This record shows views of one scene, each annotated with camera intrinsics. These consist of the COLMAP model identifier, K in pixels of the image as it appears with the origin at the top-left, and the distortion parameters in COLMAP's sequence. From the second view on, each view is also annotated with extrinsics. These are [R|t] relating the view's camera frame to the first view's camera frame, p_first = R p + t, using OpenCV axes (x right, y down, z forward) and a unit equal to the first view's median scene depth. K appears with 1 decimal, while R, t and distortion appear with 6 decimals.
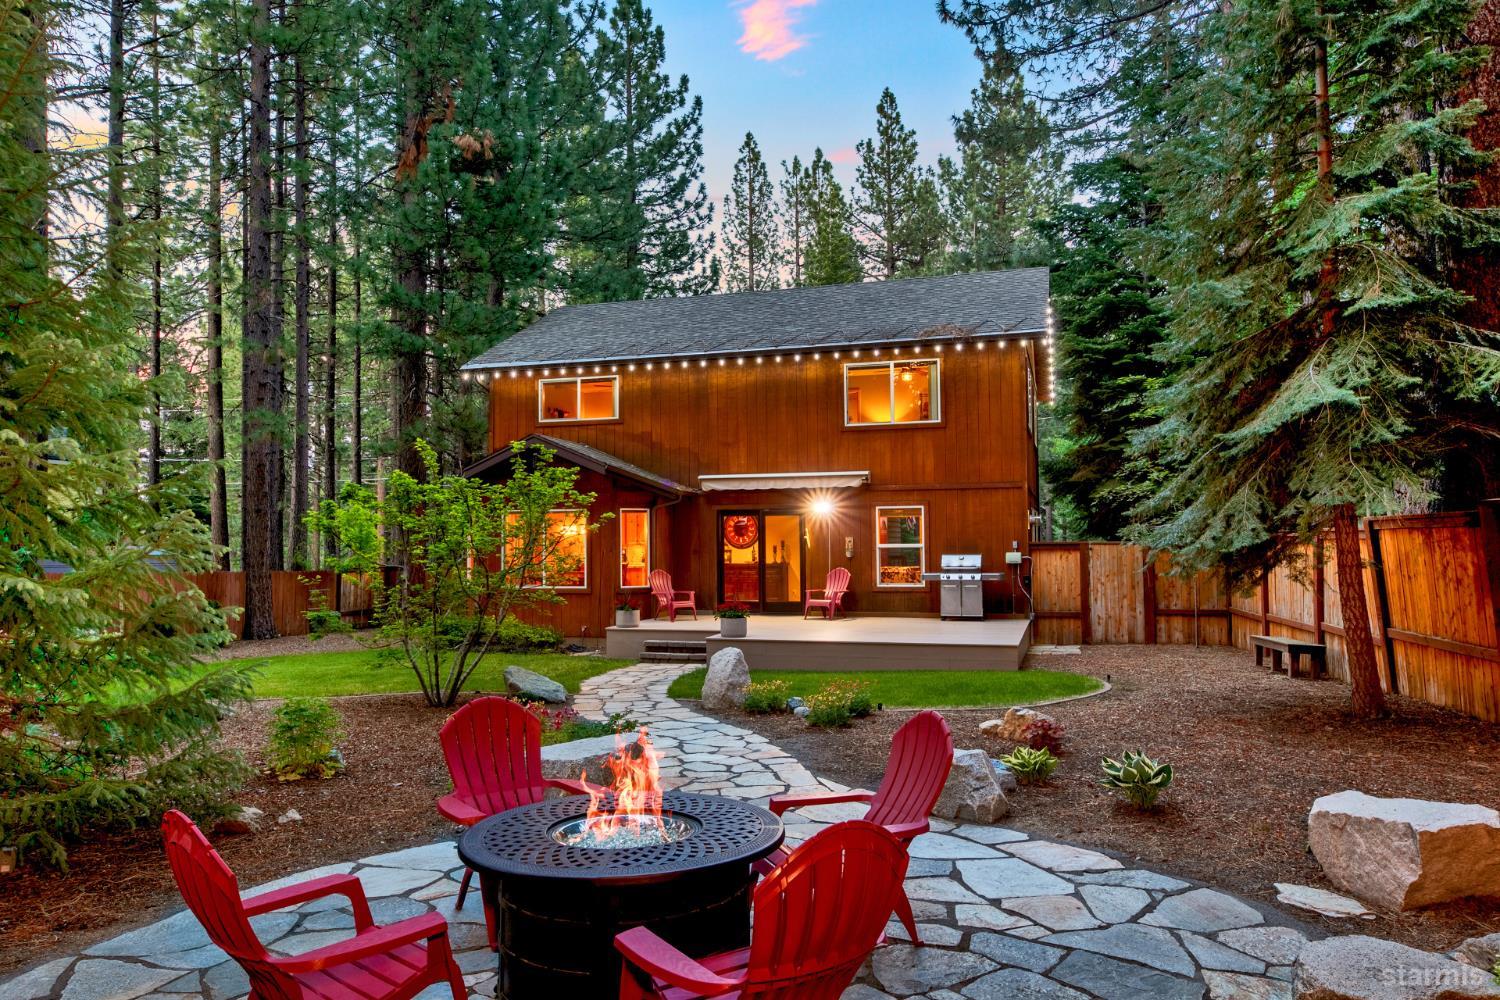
lens RADIAL K [[1080.3, 0, 750.0], [0, 1080.3, 500.0], [0, 0, 1]] dist [0.008394, 0.053782]
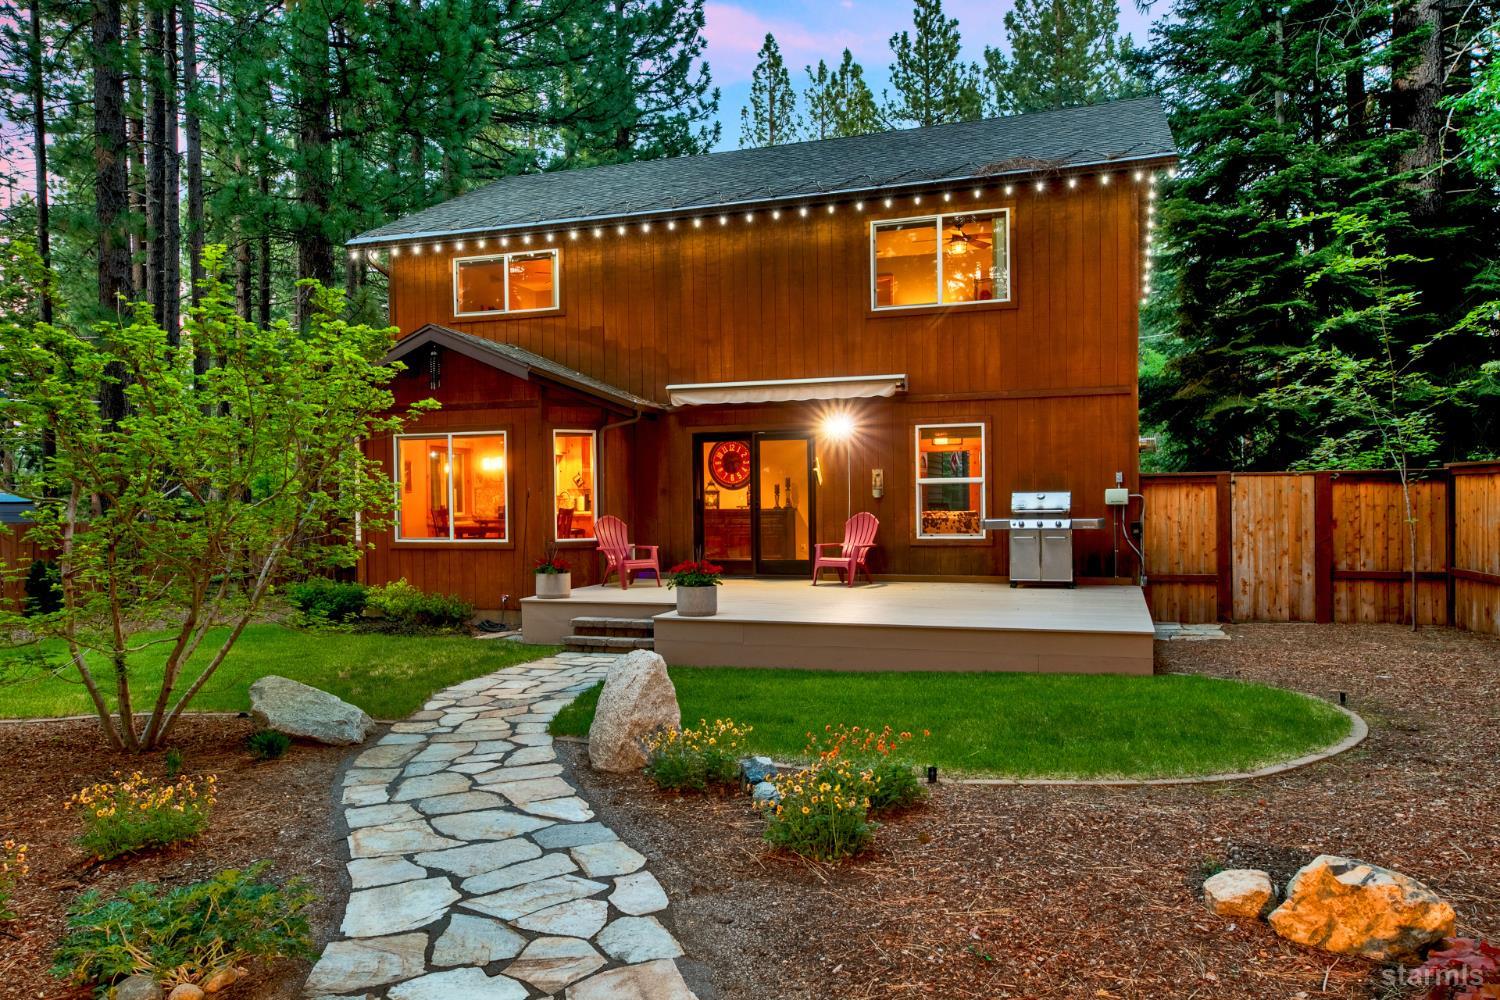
lens RADIAL K [[1123.7, 0, 745.7], [0, 1123.7, 519.7], [0, 0, 1]] dist [0.006592, 0.002891]
pose [[0.999595, -0.002234, -0.028363, 0.025529], [0.003890, 0.998281, 0.058487, 0.023041], [0.028184, -0.058574, 0.997885, 0.251902]]
